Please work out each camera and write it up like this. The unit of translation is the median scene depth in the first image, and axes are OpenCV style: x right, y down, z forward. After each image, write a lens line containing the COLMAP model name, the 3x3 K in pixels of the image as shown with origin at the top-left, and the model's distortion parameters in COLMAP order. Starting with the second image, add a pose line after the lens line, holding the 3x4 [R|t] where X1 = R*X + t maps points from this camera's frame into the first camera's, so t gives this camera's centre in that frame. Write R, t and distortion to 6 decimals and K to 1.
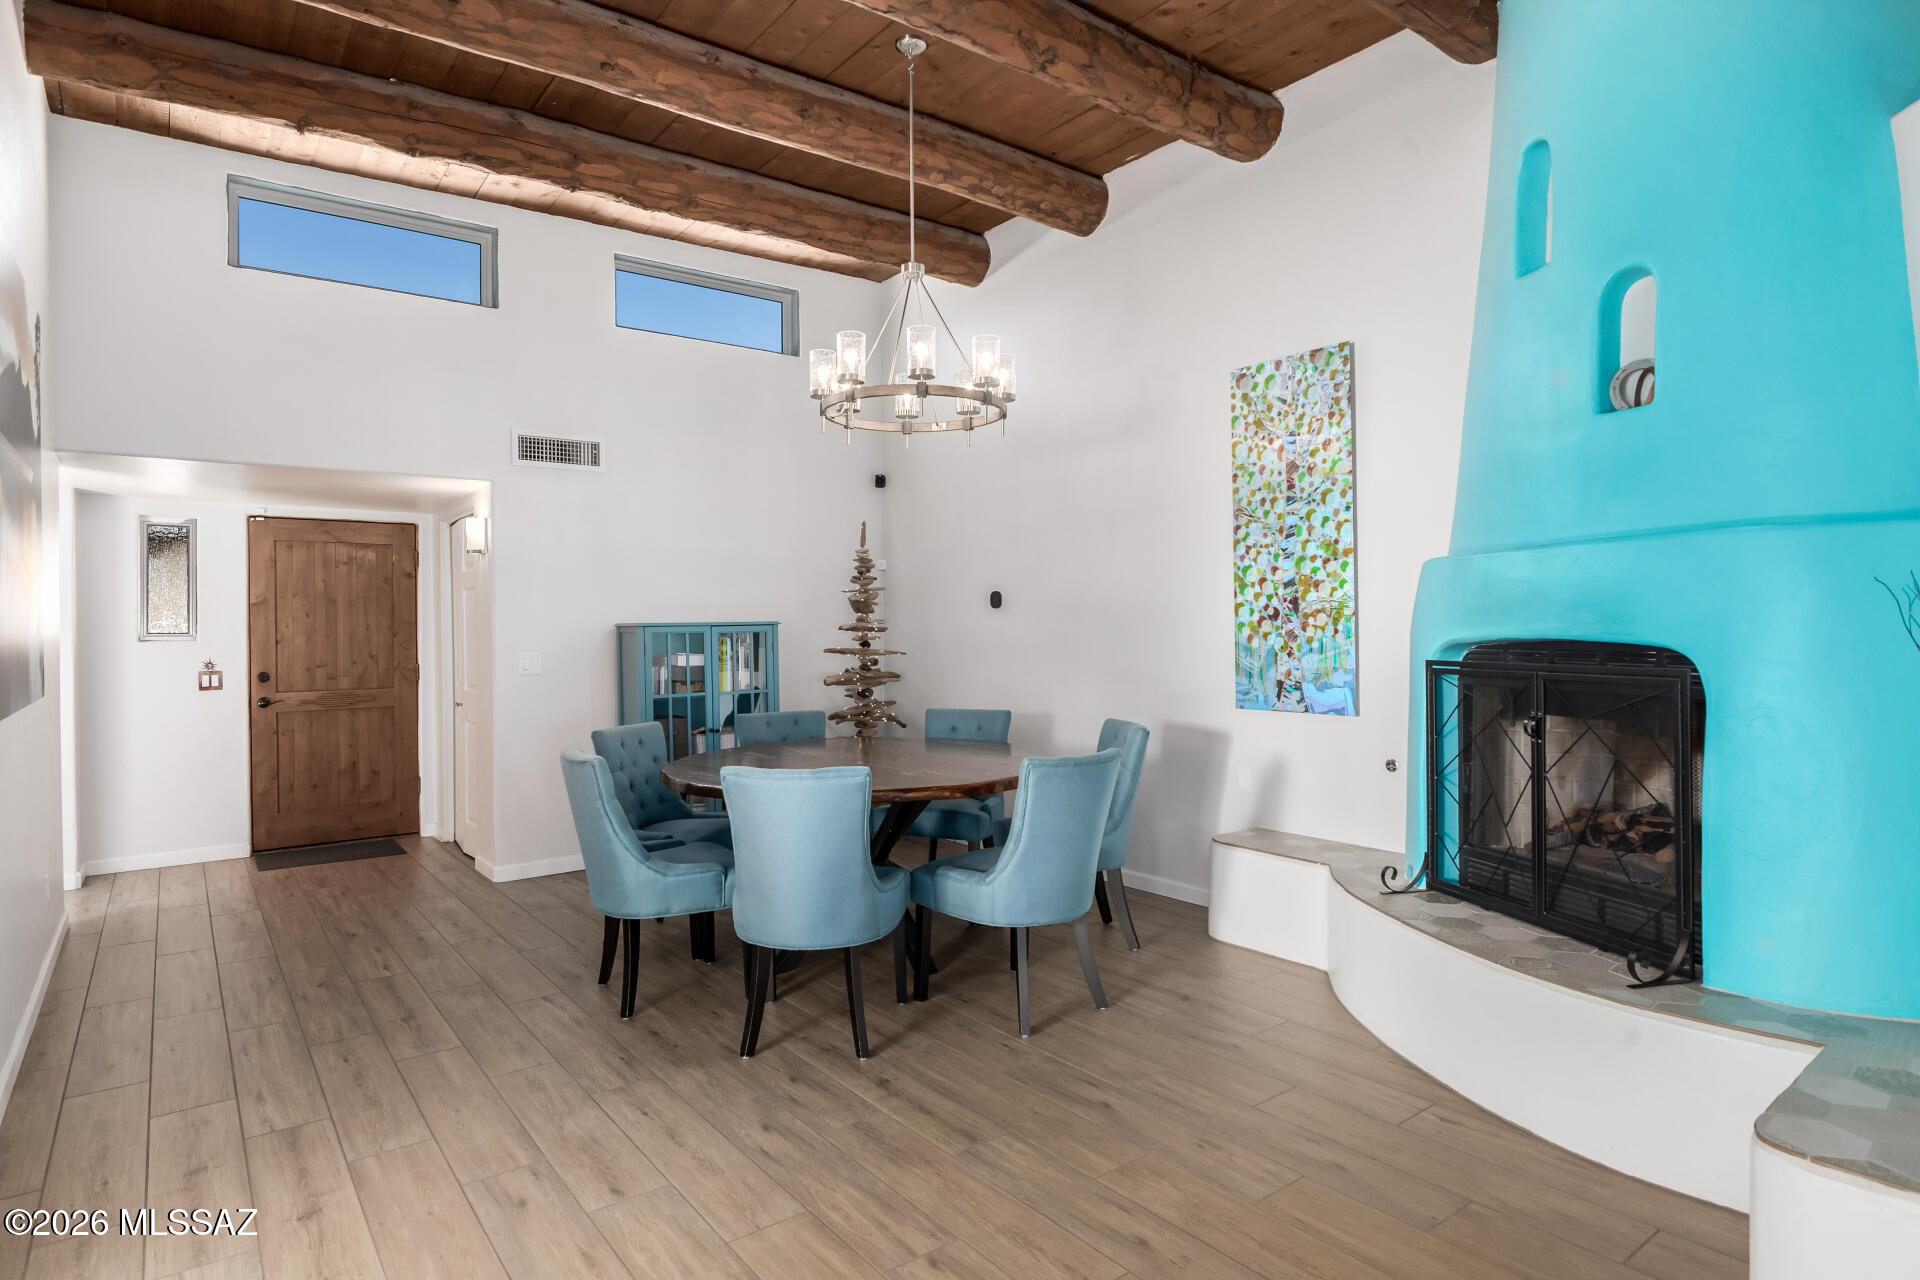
lens RADIAL K [[1047.1, 0, 952.5], [0, 1047.1, 630.4], [0, 0, 1]] dist [-0.011572, 0.000265]
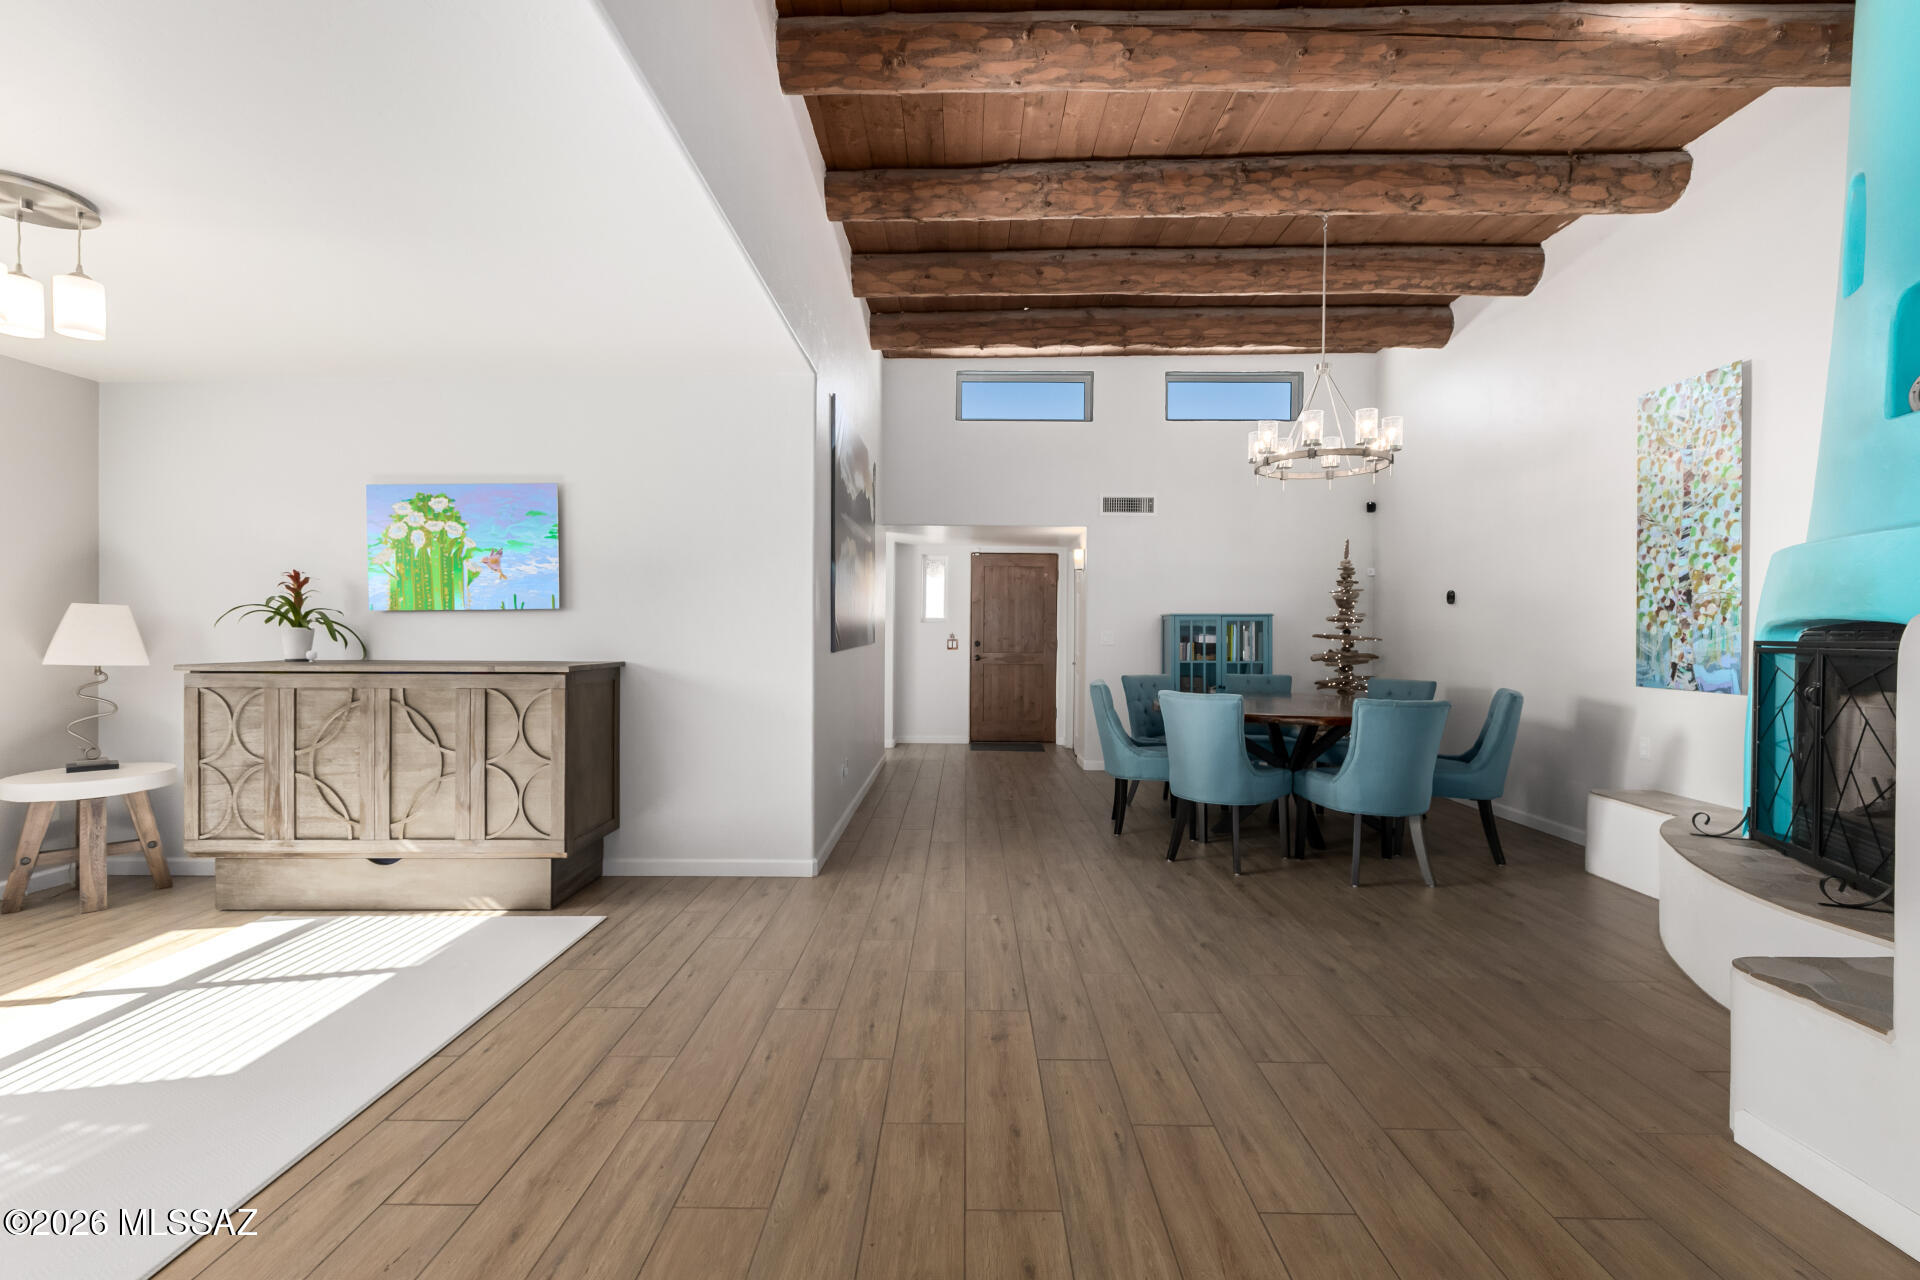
lens RADIAL K [[845.3, 0, 962.5], [0, 845.3, 633.2], [0, 0, 1]] dist [0.016056, -0.000233]
pose [[0.796068, 0.019590, -0.604890, 0.259725], [-0.018780, 0.999794, 0.007664, 0.023135], [0.604916, 0.005258, 0.796272, -0.221651]]
